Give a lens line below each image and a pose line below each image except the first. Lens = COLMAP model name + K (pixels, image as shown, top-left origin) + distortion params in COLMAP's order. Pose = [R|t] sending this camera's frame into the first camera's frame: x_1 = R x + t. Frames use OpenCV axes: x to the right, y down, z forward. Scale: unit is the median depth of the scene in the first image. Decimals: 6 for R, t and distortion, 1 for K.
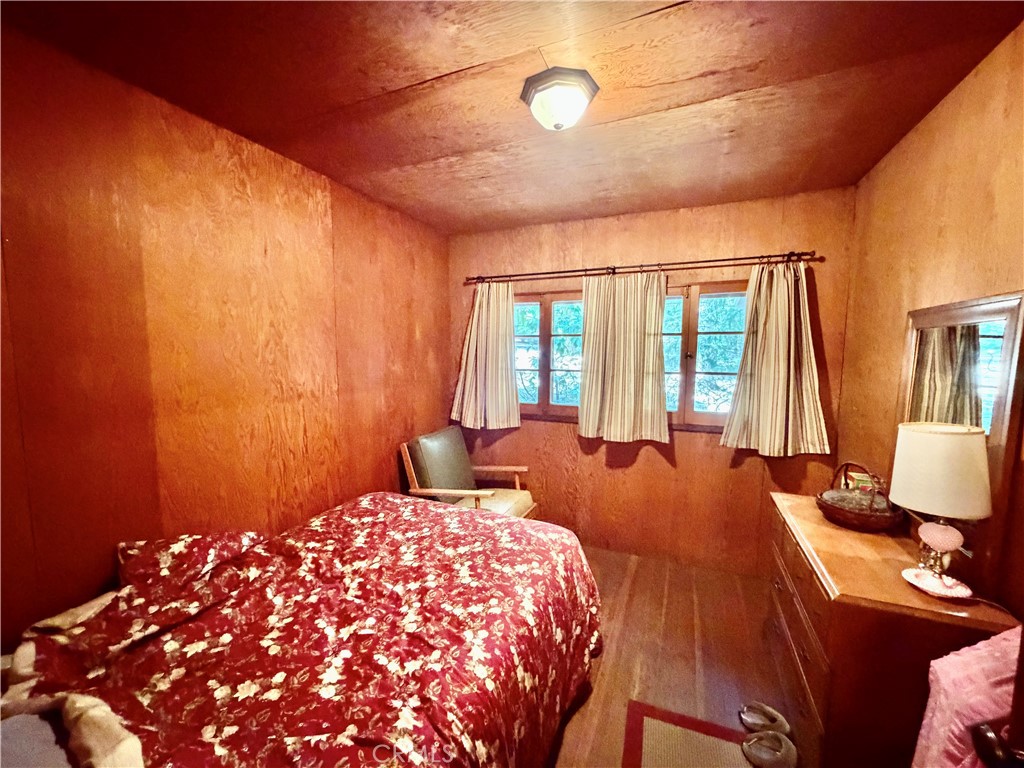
lens RADIAL K [[407.5, 0, 509.9], [0, 407.5, 383.2], [0, 0, 1]] dist [0.002296, -0.000099]
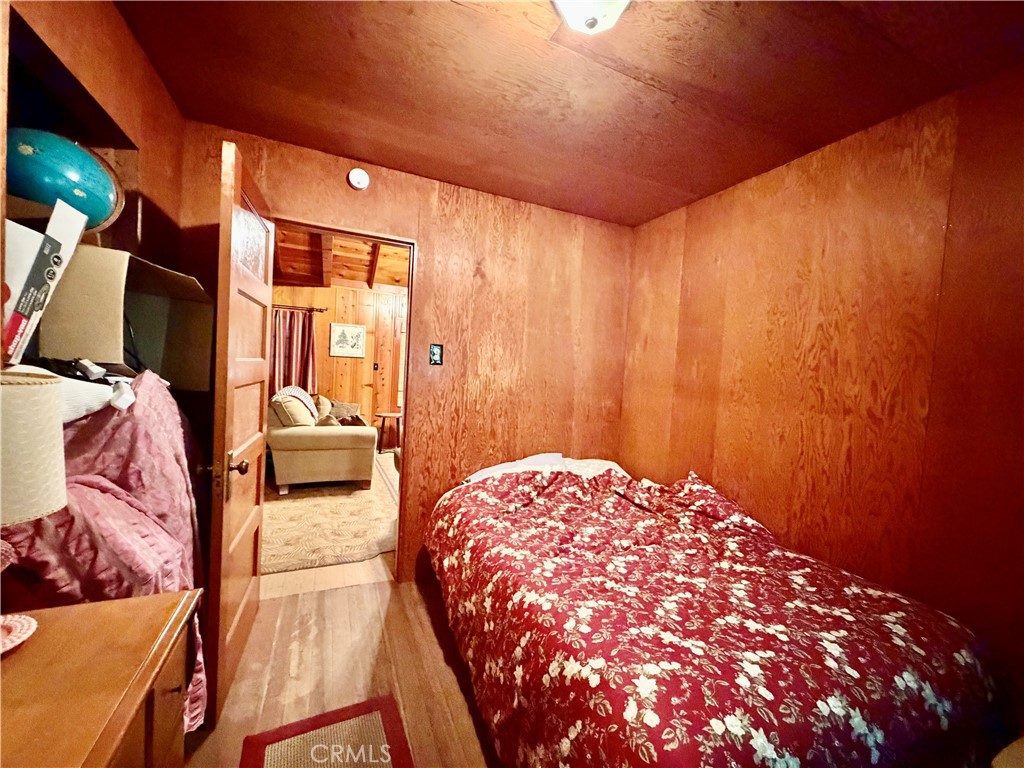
lens RADIAL K [[407.5, 0, 509.9], [0, 407.5, 383.2], [0, 0, 1]] dist [0.002296, -0.000099]
pose [[-0.683647, -0.018226, -0.729585, 0.566265], [-0.124852, 0.987872, 0.092312, -0.015549], [0.719054, 0.154199, -0.677631, 1.116840]]
